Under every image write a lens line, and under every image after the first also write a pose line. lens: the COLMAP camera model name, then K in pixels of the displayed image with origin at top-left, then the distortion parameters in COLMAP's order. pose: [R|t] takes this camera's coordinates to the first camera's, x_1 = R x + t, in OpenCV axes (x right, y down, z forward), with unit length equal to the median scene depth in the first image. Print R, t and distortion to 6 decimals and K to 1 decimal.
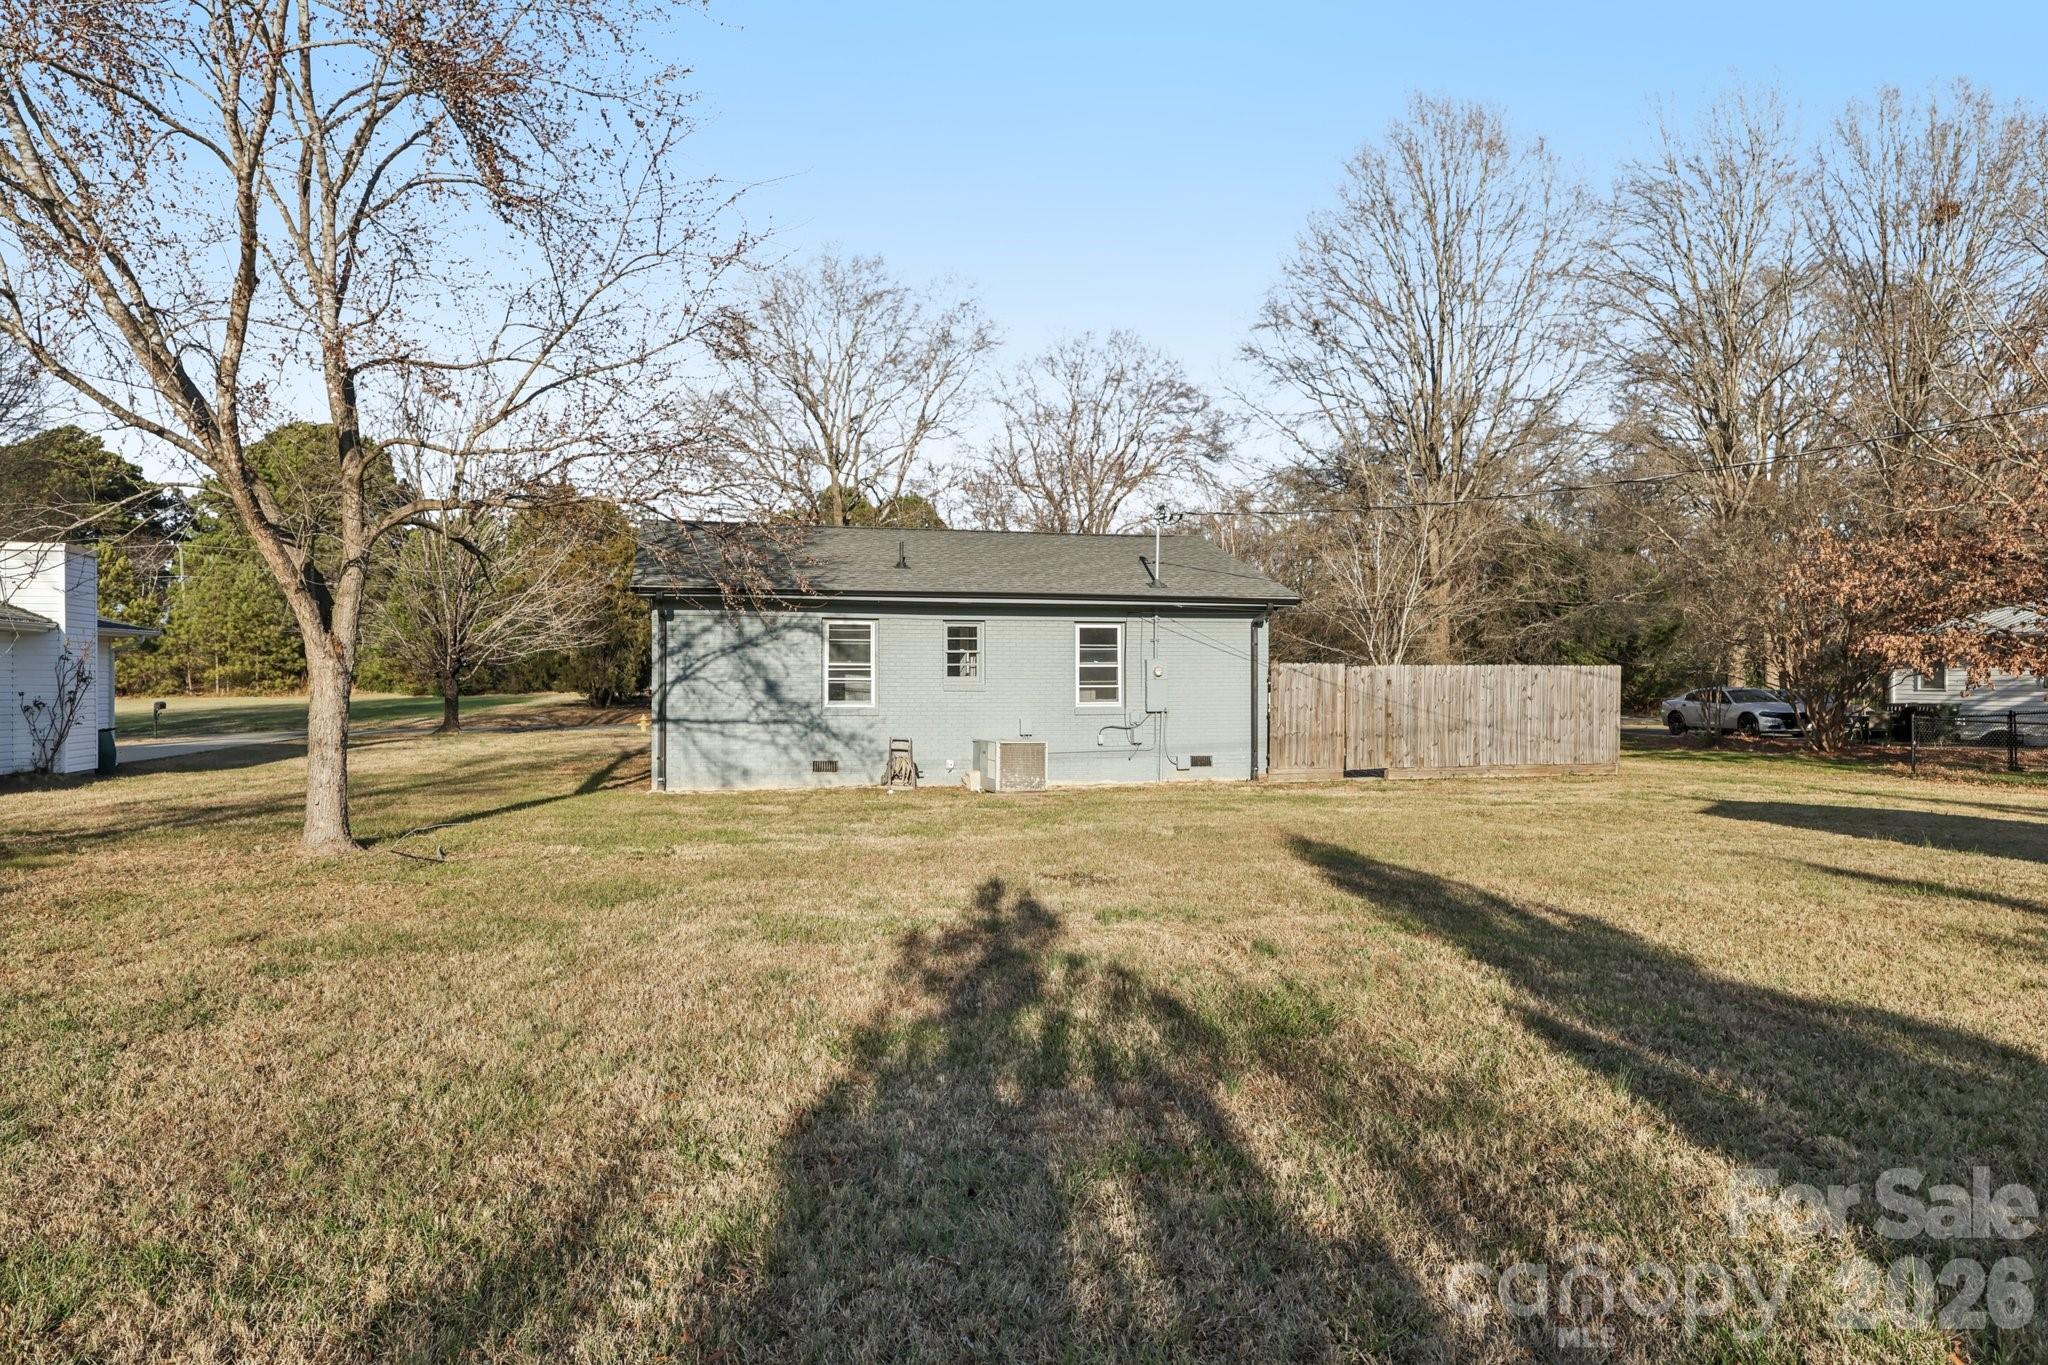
lens RADIAL K [[1343.2, 0, 1042.3], [0, 1343.2, 676.9], [0, 0, 1]] dist [0.000187, -0.005258]
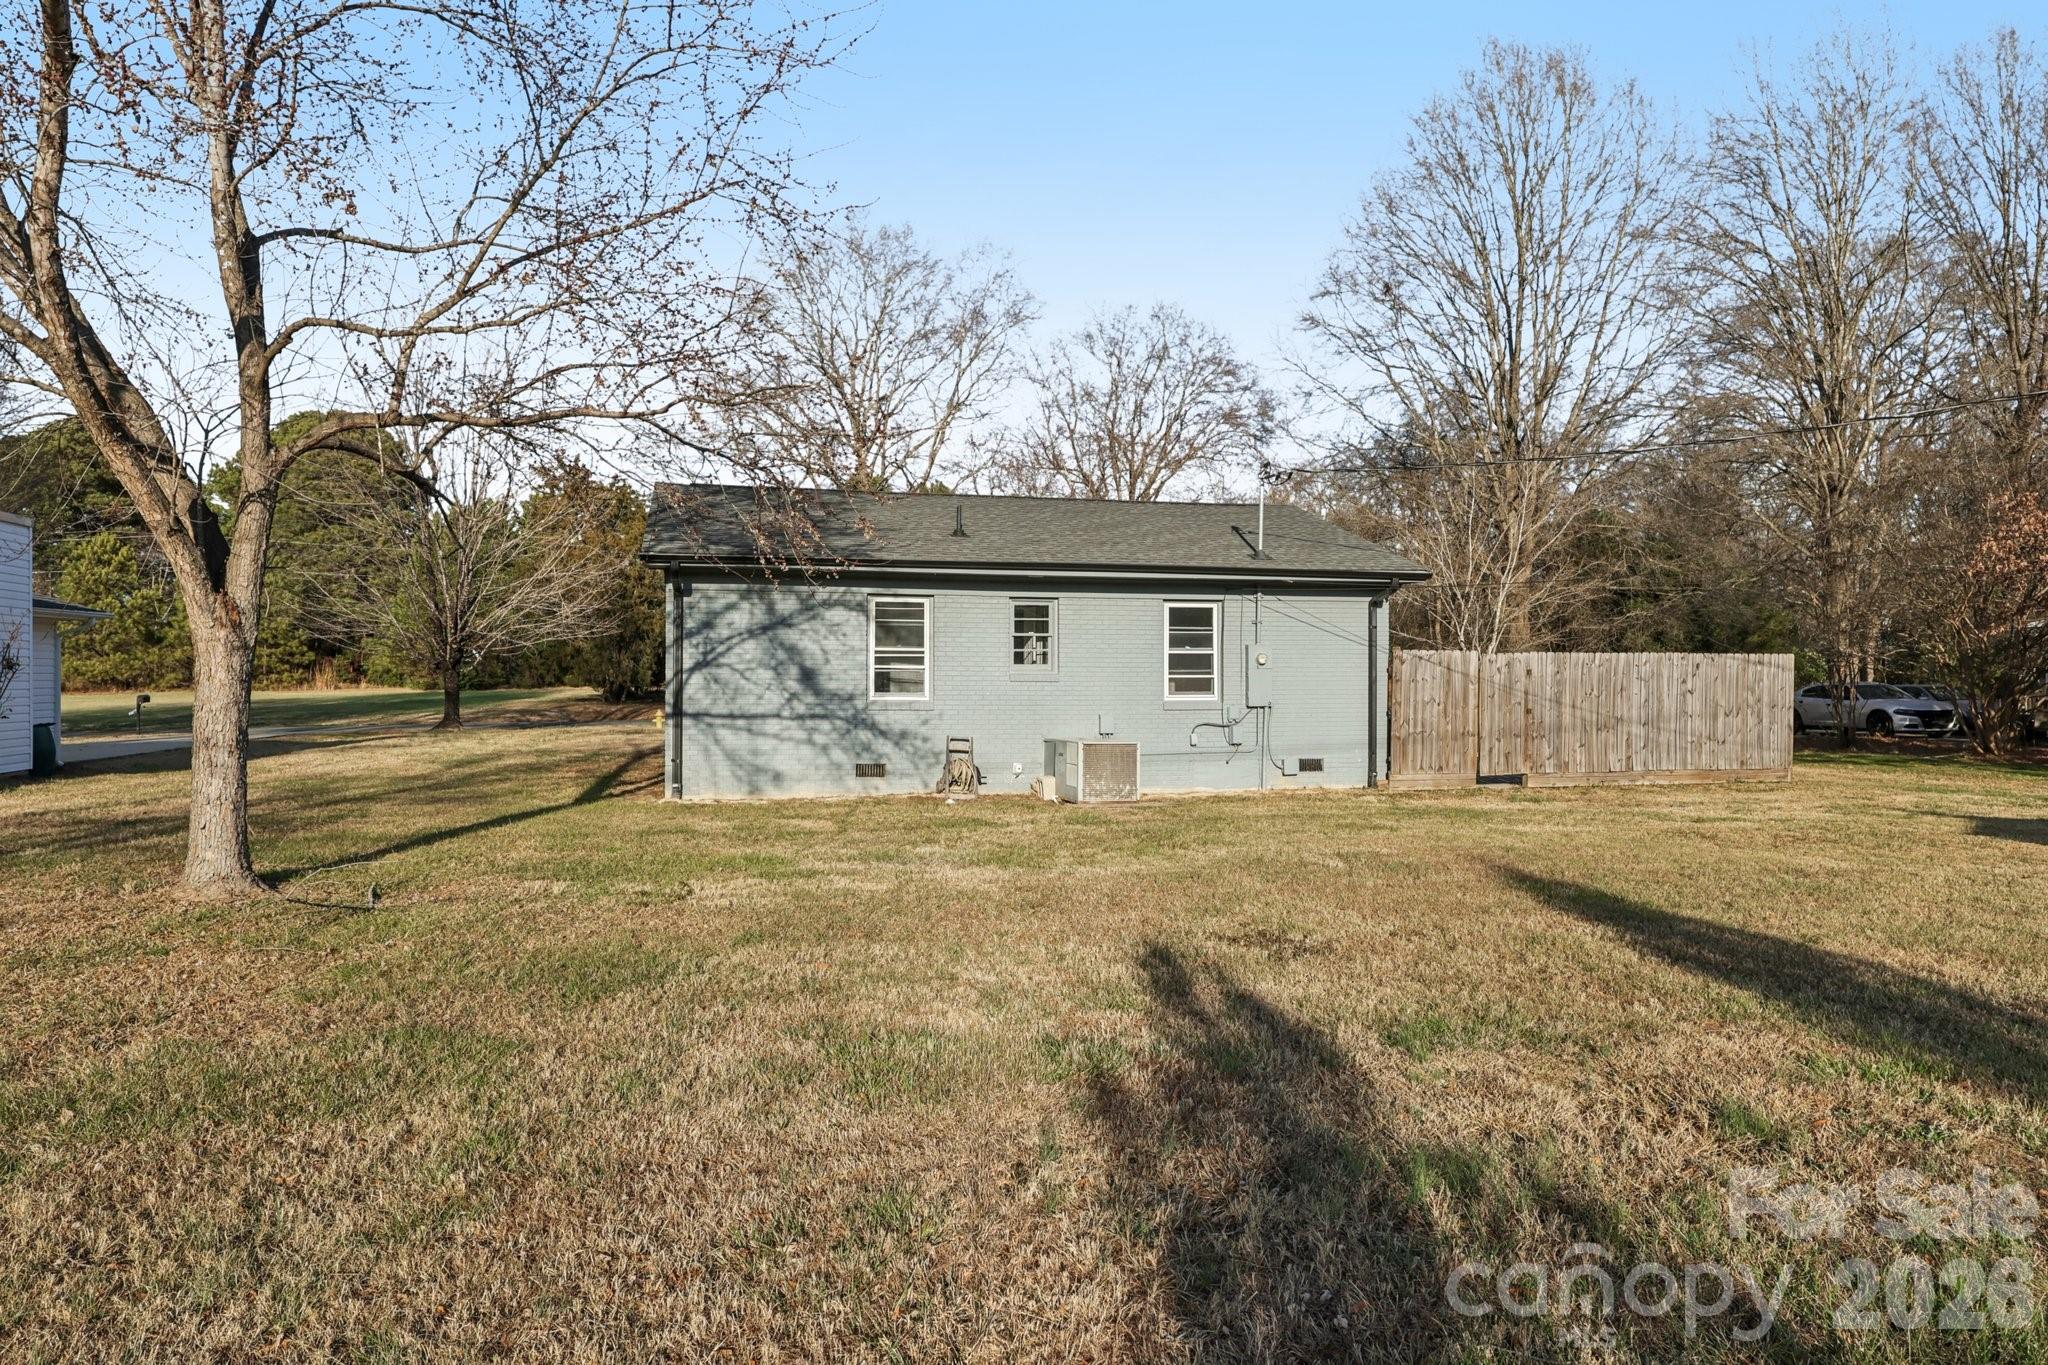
lens RADIAL K [[1343.2, 0, 1033.5], [0, 1343.2, 681.4], [0, 0, 1]] dist [0.000187, -0.005258]
pose [[0.999812, 0.001708, -0.019300, -0.040949], [-0.001601, 0.999983, 0.005554, 0.005776], [0.019309, -0.005522, 0.999798, 0.151033]]
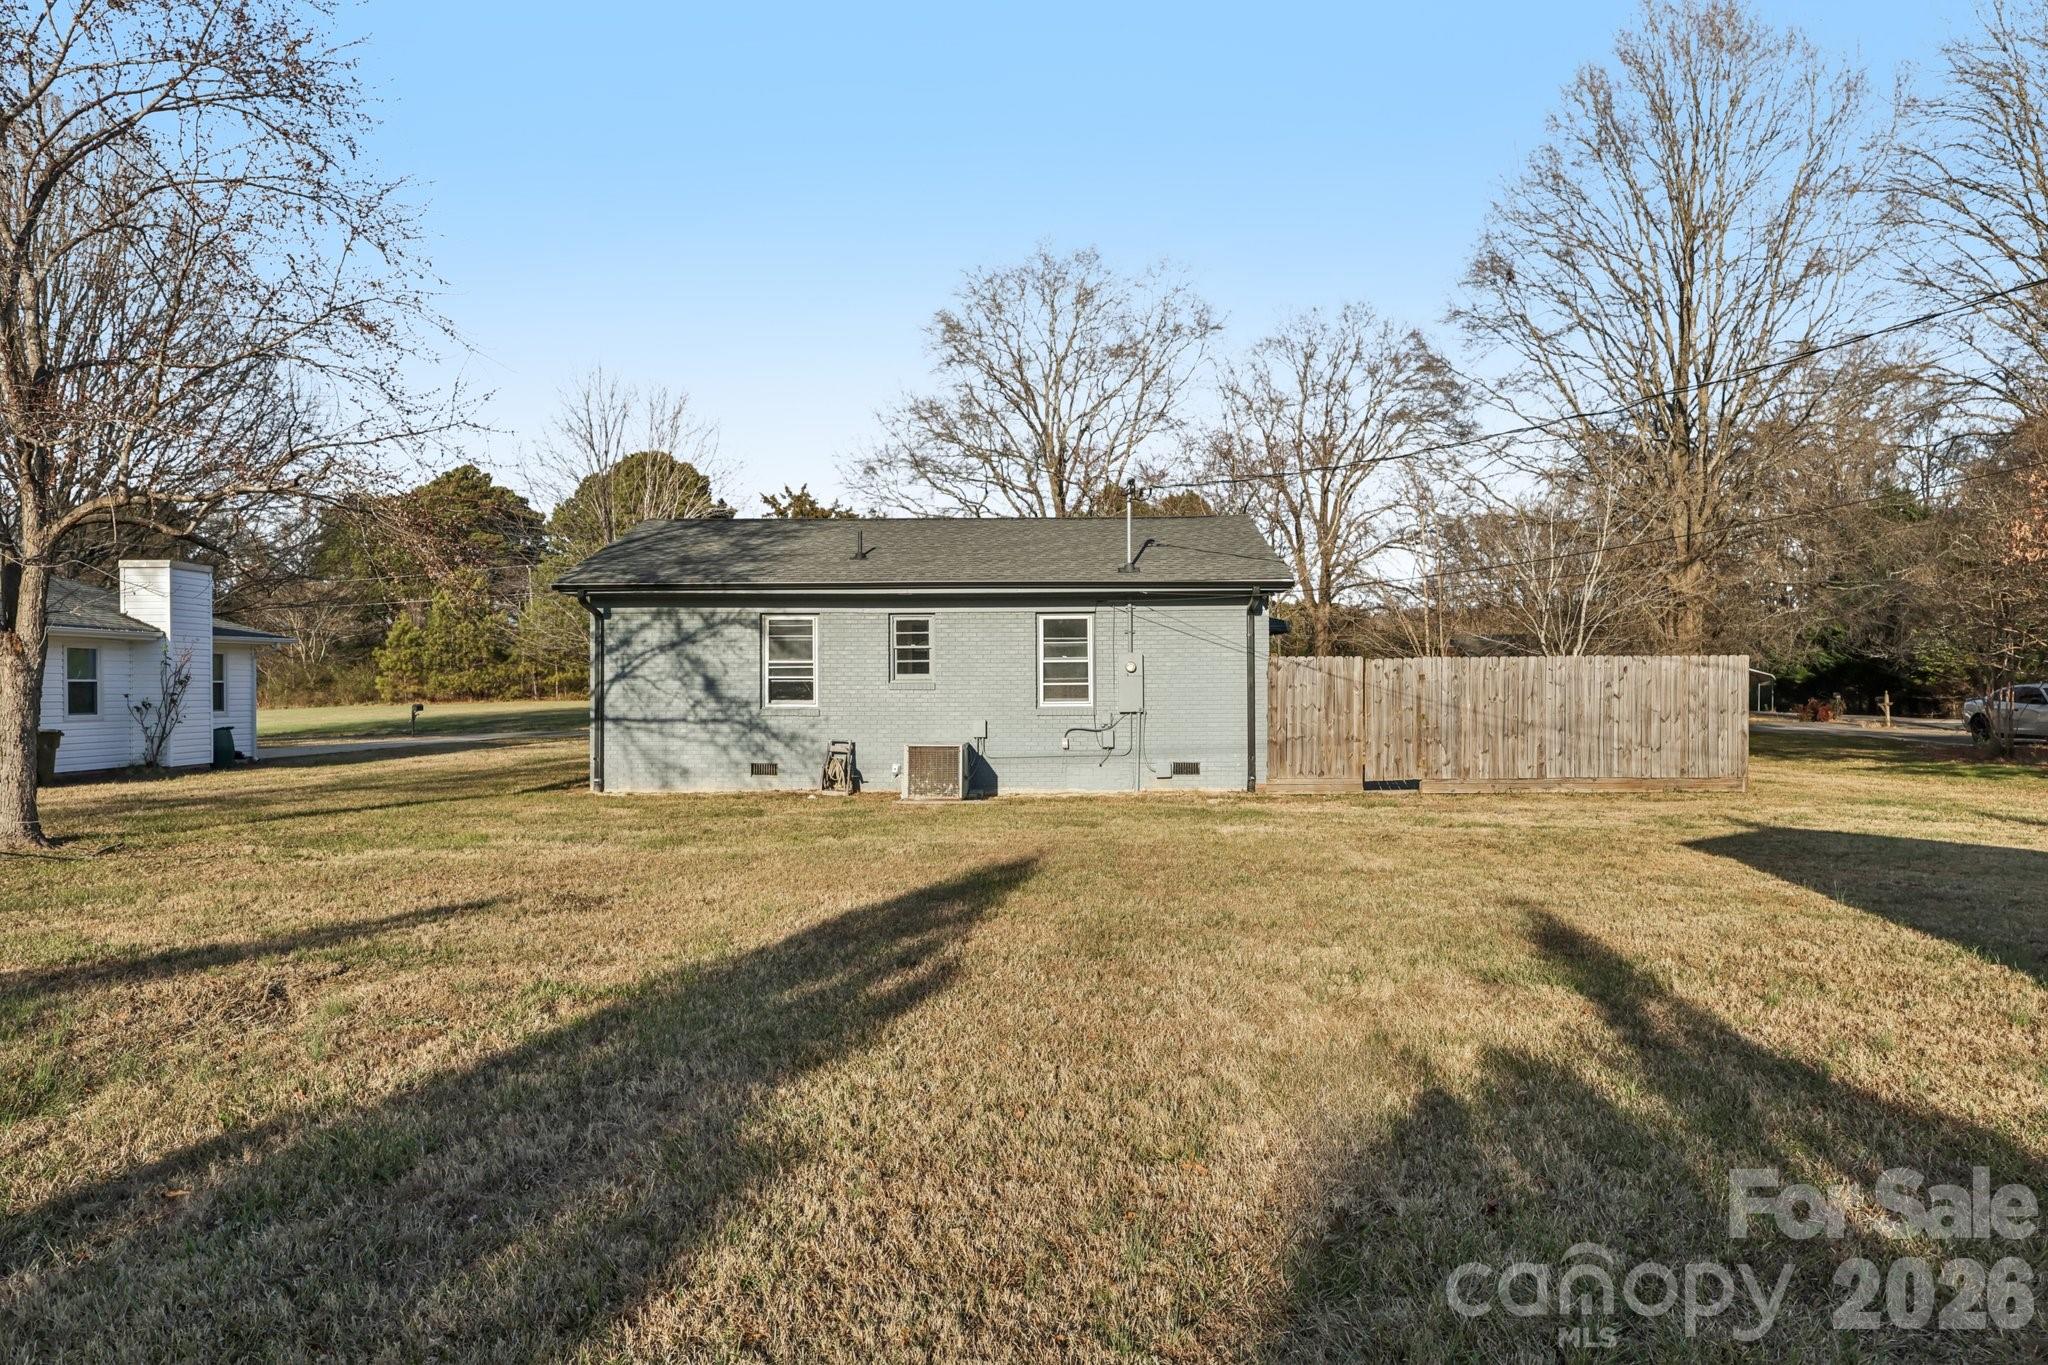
lens RADIAL K [[1343.2, 0, 1034.5], [0, 1343.2, 679.9], [0, 0, 1]] dist [0.000187, -0.005258]
pose [[0.960282, -0.005473, -0.278977, 0.272775], [0.005243, 0.999985, -0.001572, 0.005963], [0.278981, 0.000046, 0.960297, 0.127158]]
